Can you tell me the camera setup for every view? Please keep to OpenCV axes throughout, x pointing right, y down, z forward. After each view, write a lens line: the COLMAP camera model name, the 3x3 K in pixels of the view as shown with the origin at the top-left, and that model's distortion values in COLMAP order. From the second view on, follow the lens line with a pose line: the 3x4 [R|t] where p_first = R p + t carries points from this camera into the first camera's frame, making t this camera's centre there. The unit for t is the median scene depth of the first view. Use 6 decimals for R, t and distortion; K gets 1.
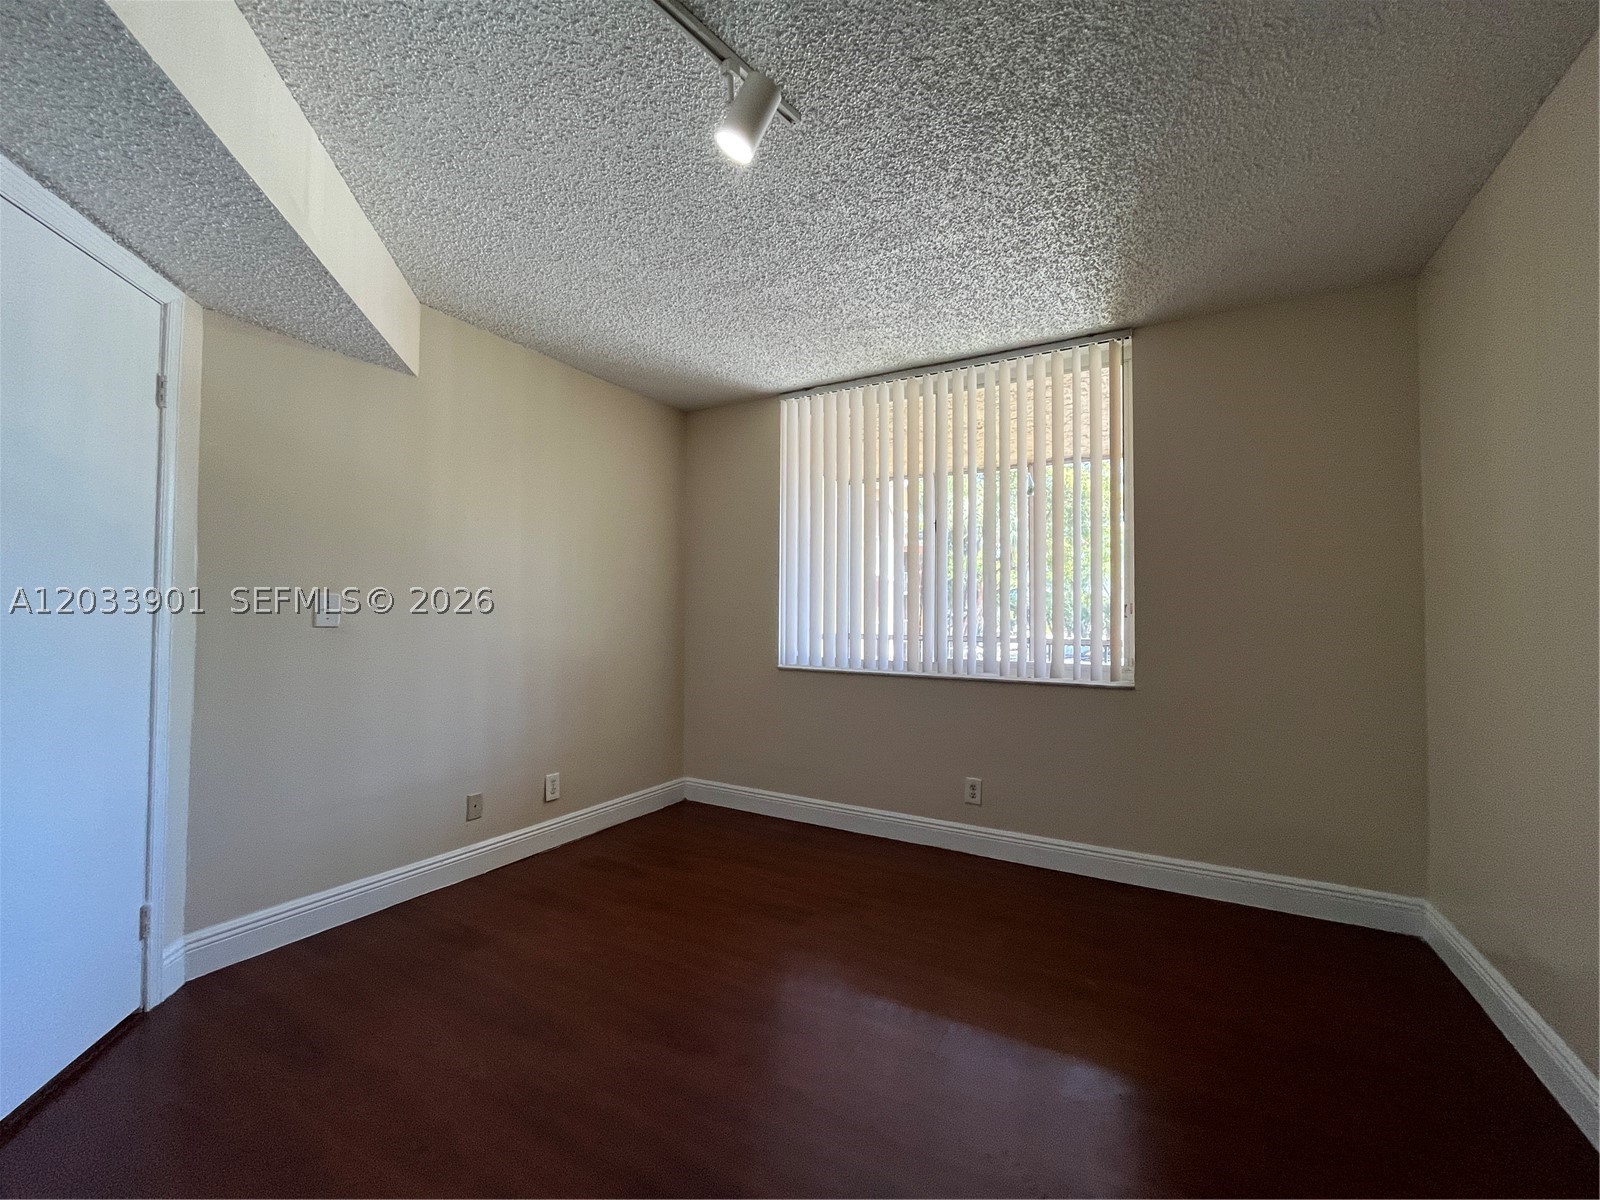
lens RADIAL K [[638.7, 0, 797.3], [0, 638.7, 591.9], [0, 0, 1]] dist [0.011139, 0.000087]
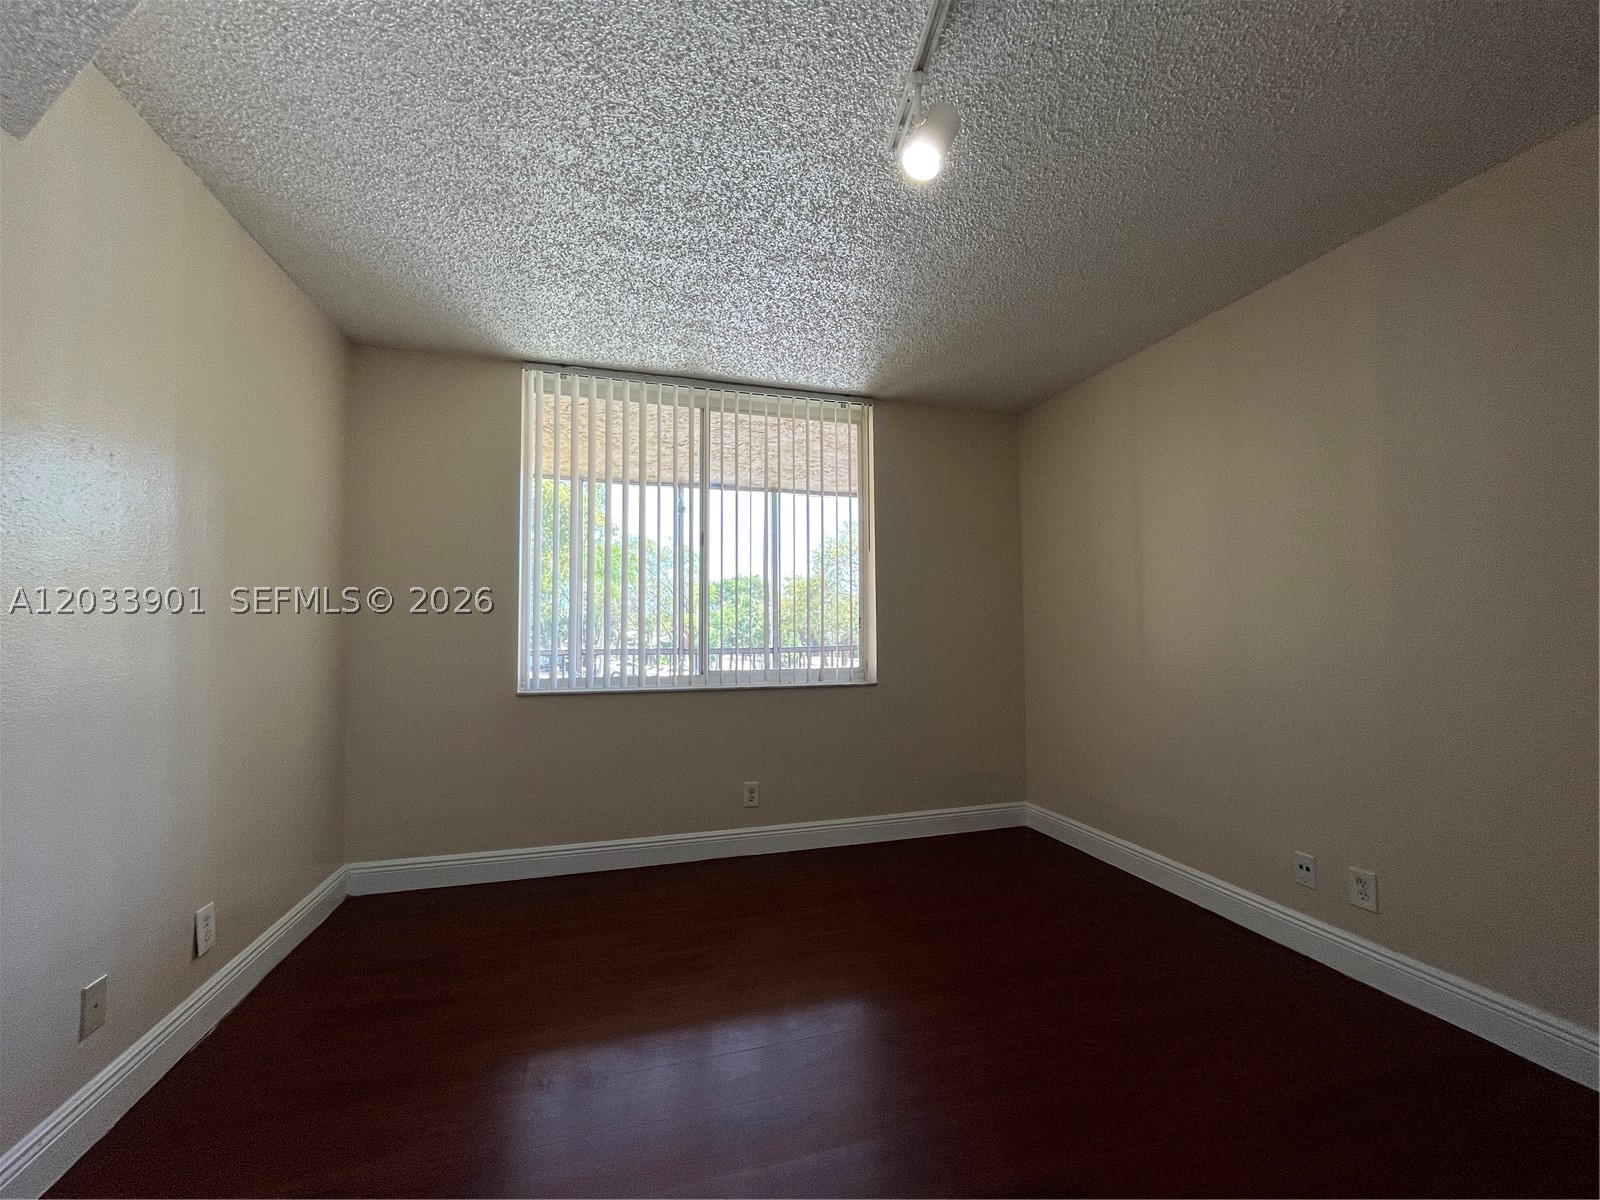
lens RADIAL K [[638.7, 0, 790.7], [0, 638.7, 600.1], [0, 0, 1]] dist [0.011139, 0.000087]
pose [[0.710197, 0.020338, 0.703710, -0.402931], [-0.019630, 0.999766, -0.009083, -0.001739], [-0.703730, -0.007363, 0.710430, 0.193456]]
